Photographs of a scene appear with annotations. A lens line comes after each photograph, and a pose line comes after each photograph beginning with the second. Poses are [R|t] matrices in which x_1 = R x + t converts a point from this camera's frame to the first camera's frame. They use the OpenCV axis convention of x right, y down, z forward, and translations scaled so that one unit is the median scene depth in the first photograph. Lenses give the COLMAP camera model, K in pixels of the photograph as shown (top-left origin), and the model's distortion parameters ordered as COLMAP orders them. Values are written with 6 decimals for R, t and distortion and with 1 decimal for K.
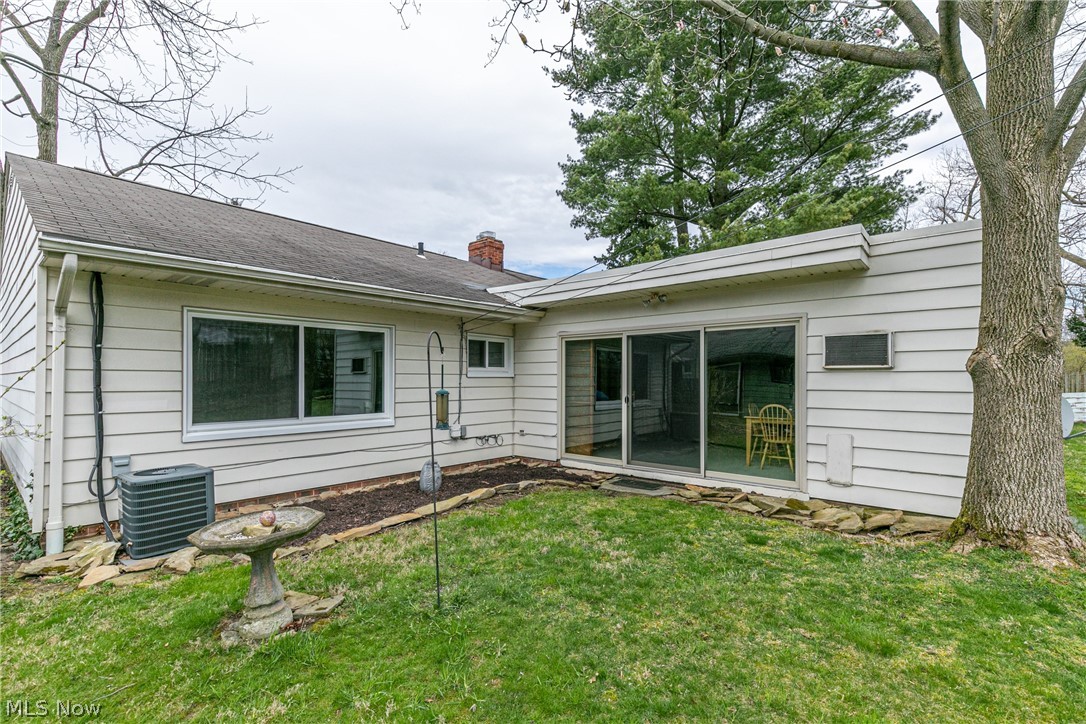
lens RADIAL K [[500.9, 0, 542.8], [0, 500.9, 372.5], [0, 0, 1]] dist [0.003776, 0.000663]
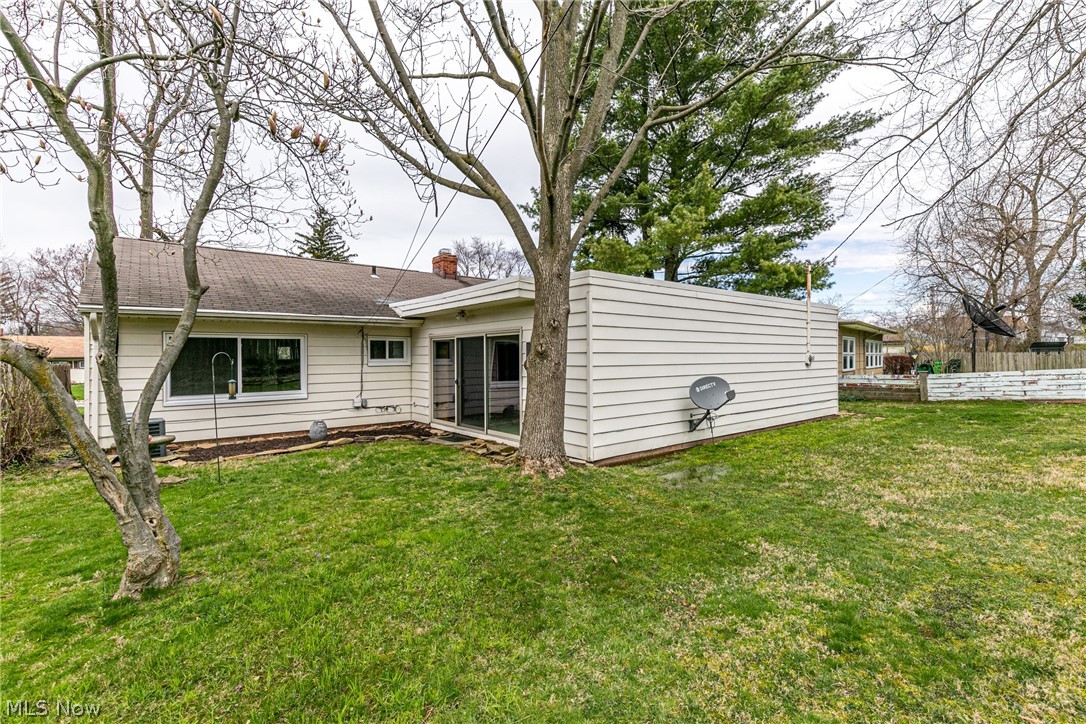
lens RADIAL K [[500.9, 0, 563.7], [0, 500.9, 339.7], [0, 0, 1]] dist [0.003776, 0.000663]
pose [[0.987481, -0.012304, -0.157259, 0.717223], [0.009673, 0.999800, -0.017484, -0.040501], [0.157443, 0.015744, 0.987403, -0.405540]]
